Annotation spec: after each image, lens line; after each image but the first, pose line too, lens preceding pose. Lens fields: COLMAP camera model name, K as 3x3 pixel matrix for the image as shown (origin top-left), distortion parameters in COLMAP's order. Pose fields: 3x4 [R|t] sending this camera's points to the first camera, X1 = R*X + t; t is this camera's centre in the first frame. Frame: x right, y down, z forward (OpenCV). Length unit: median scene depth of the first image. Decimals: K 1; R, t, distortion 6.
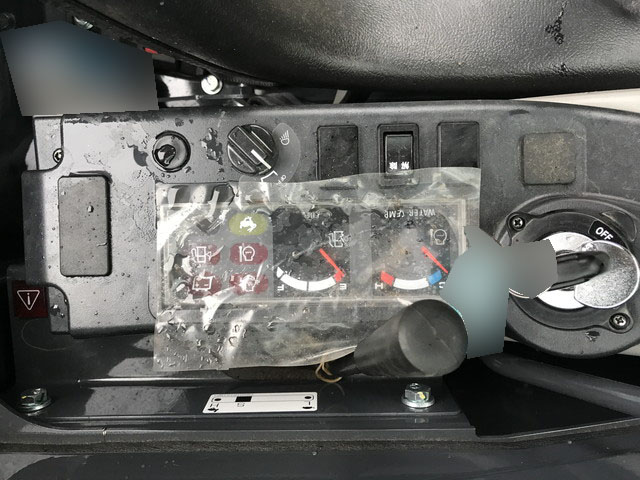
lens RADIAL K [[533.3, 0, 324.1], [0, 533.3, 240.3], [0, 0, 1]] dist [0.025509, -0.023199]
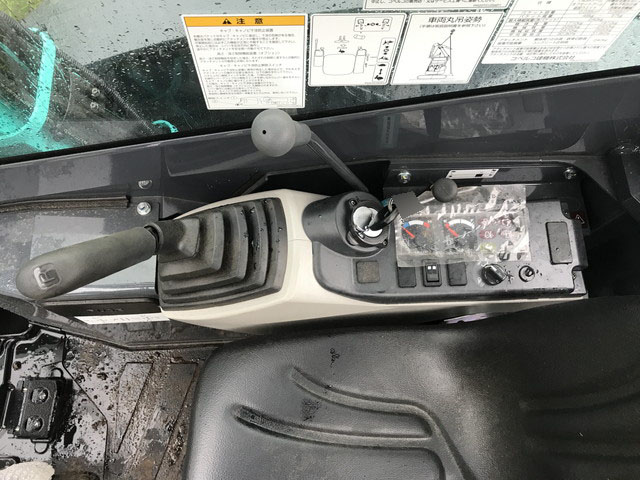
lens RADIAL K [[533.3, 0, 322.5], [0, 533.3, 238.4], [0, 0, 1]] dist [0.025509, -0.023199]
pose [[-0.998777, 0.016763, -0.046507, 0.702810], [-0.026419, -0.976138, 0.215540, -0.488337], [-0.041784, 0.216505, 0.975387, -1.261411]]
